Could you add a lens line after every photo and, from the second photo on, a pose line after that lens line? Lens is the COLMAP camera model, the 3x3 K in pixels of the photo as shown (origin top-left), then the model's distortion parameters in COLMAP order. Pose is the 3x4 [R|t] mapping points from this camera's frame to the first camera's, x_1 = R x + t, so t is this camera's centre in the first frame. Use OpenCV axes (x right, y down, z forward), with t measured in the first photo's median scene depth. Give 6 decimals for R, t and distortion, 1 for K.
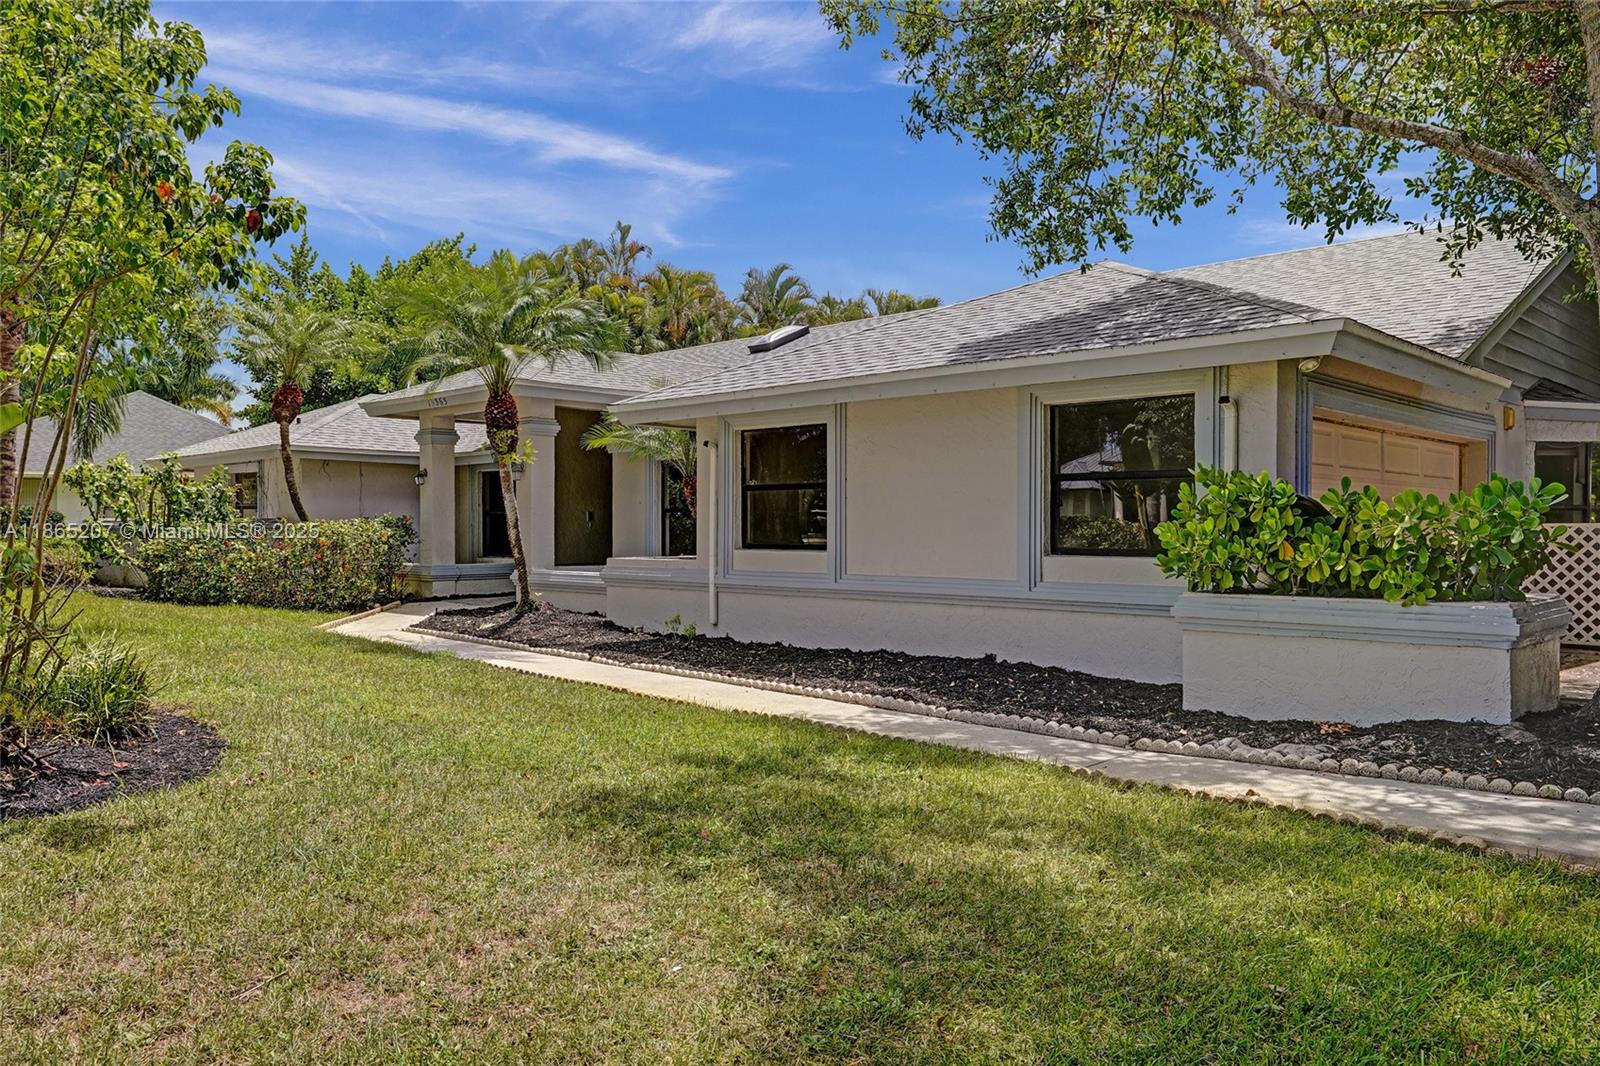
lens RADIAL K [[1197.2, 0, 804.8], [0, 1197.2, 539.5], [0, 0, 1]] dist [0.046623, 0.012839]
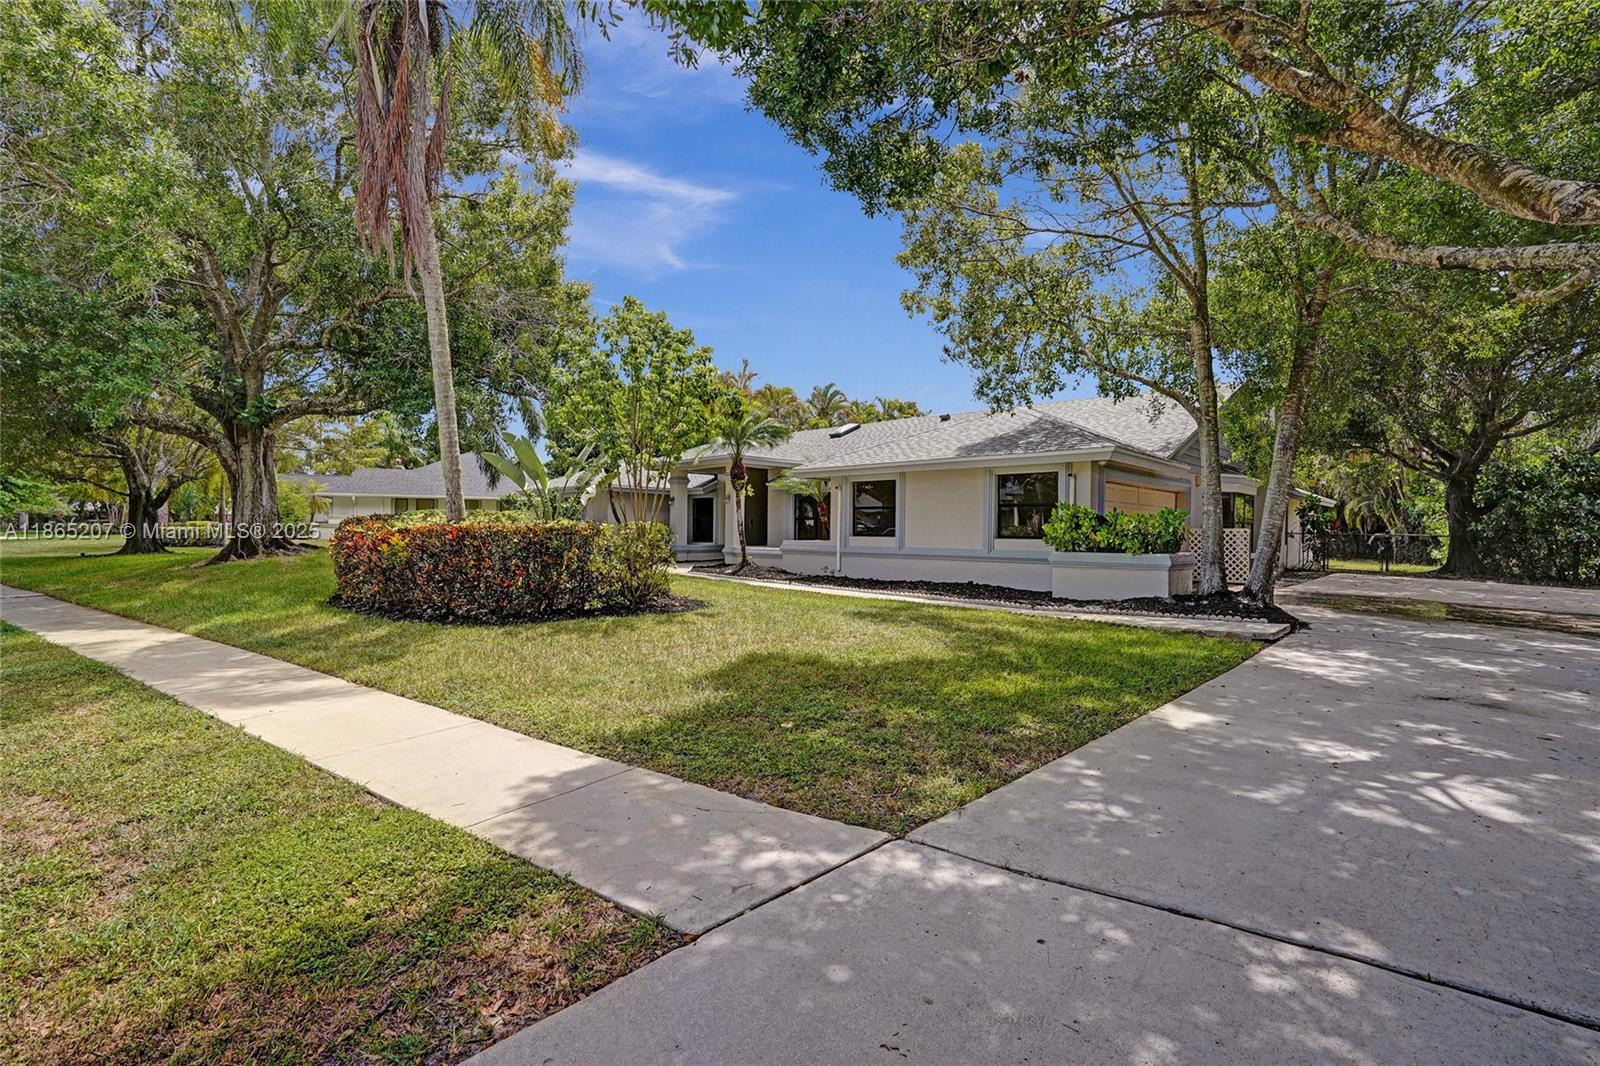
lens RADIAL K [[754.7, 0, 828.1], [0, 754.7, 556.3], [0, 0, 1]] dist [-0.028128, 0.010806]
pose [[0.999787, 0.010501, 0.017781, -0.150443], [-0.010865, 0.999731, 0.020480, 0.021164], [-0.017561, -0.020668, 0.999632, -0.464032]]
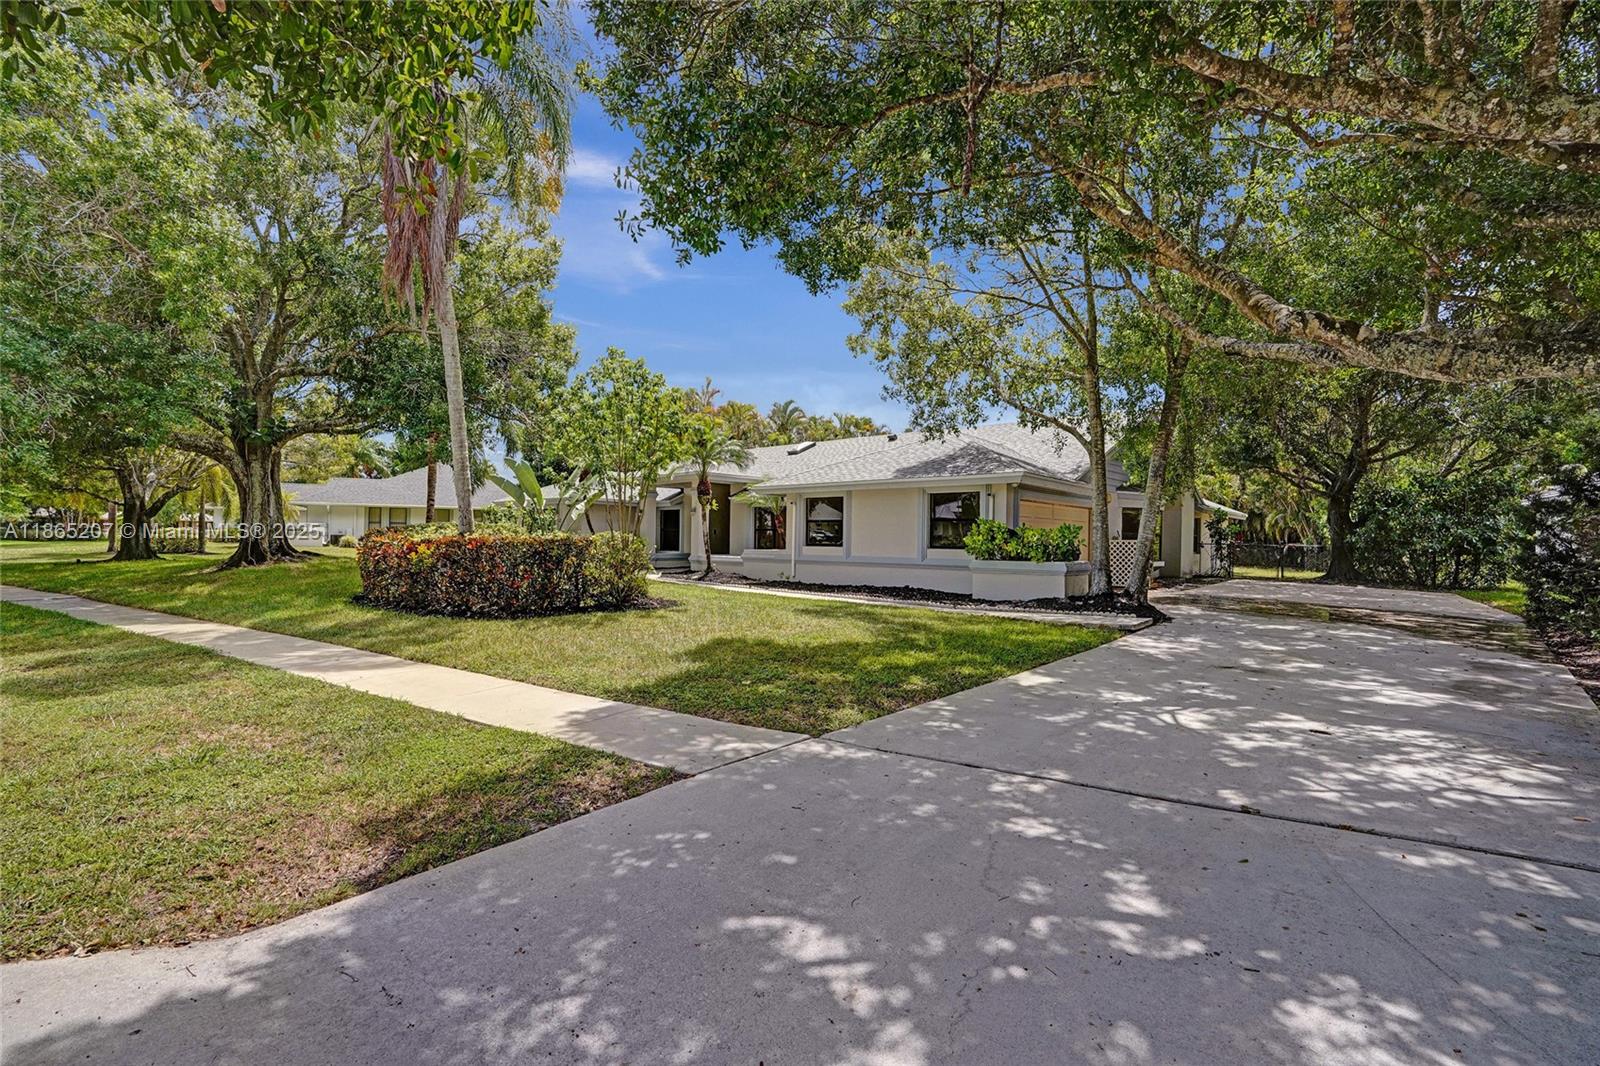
lens RADIAL K [[754.7, 0, 824.7], [0, 754.7, 541.5], [0, 0, 1]] dist [-0.028128, 0.010806]
pose [[0.997872, 0.013887, 0.063711, -0.139768], [-0.013251, 0.999858, -0.010392, 0.018102], [-0.063847, 0.009525, 0.997914, -0.682614]]
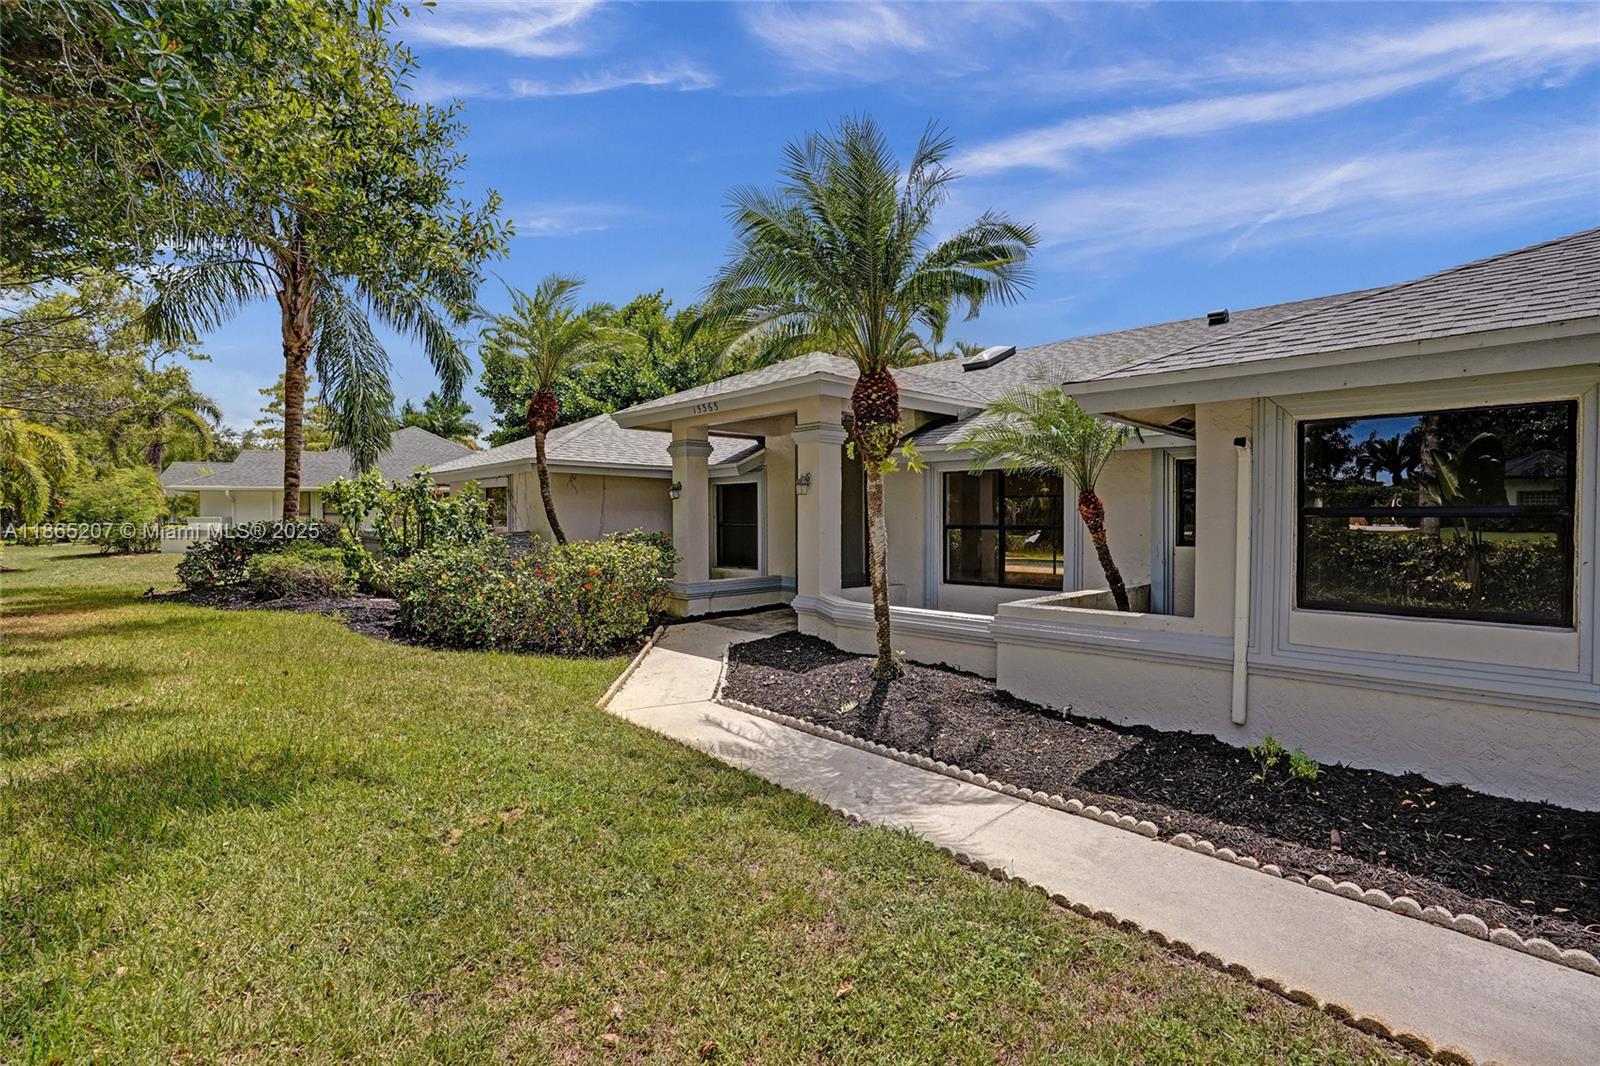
lens RADIAL K [[754.7, 0, 813.2], [0, 754.7, 540.6], [0, 0, 1]] dist [-0.028128, 0.010806]
pose [[0.999775, -0.002384, -0.021090, -0.362811], [0.002806, 0.999796, 0.020012, -0.044242], [0.021038, -0.020066, 0.999577, 0.740521]]
